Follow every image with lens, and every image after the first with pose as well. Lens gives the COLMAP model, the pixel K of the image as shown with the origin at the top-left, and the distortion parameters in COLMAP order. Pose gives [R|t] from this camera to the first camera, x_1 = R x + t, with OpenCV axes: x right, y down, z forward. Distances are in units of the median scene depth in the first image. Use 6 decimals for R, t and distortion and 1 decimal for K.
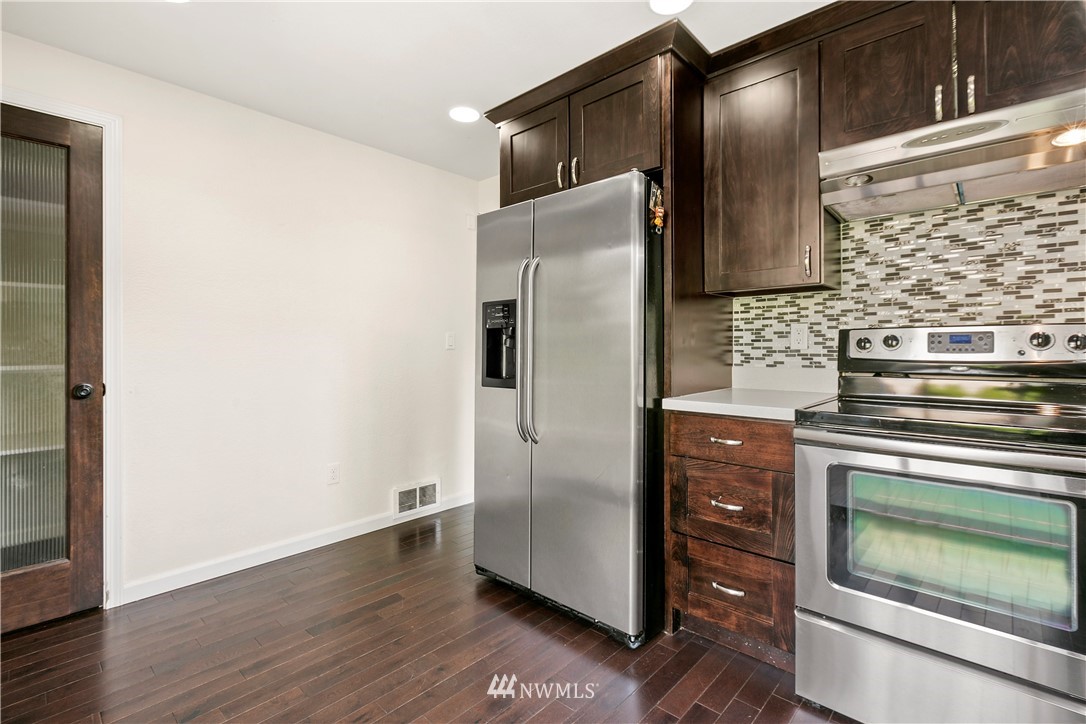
lens RADIAL K [[516.3, 0, 543.0], [0, 516.3, 362.0], [0, 0, 1]] dist [0.001711, -0.000095]
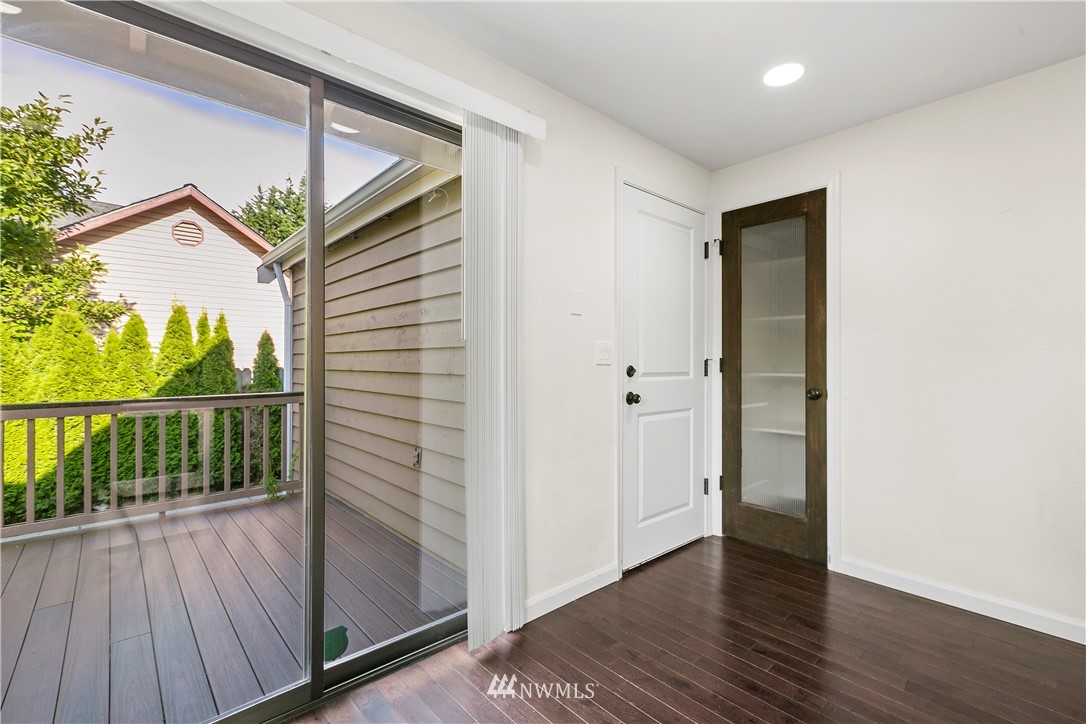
lens RADIAL K [[478.2, 0, 543.0], [0, 478.2, 362.0], [0, 0, 1]] dist [-0.000237, 0.000095]
pose [[-0.102062, 0.003923, -0.994770, 1.092538], [-0.029683, 0.999535, 0.006987, -0.036508], [0.994335, 0.030241, -0.101898, 1.182988]]
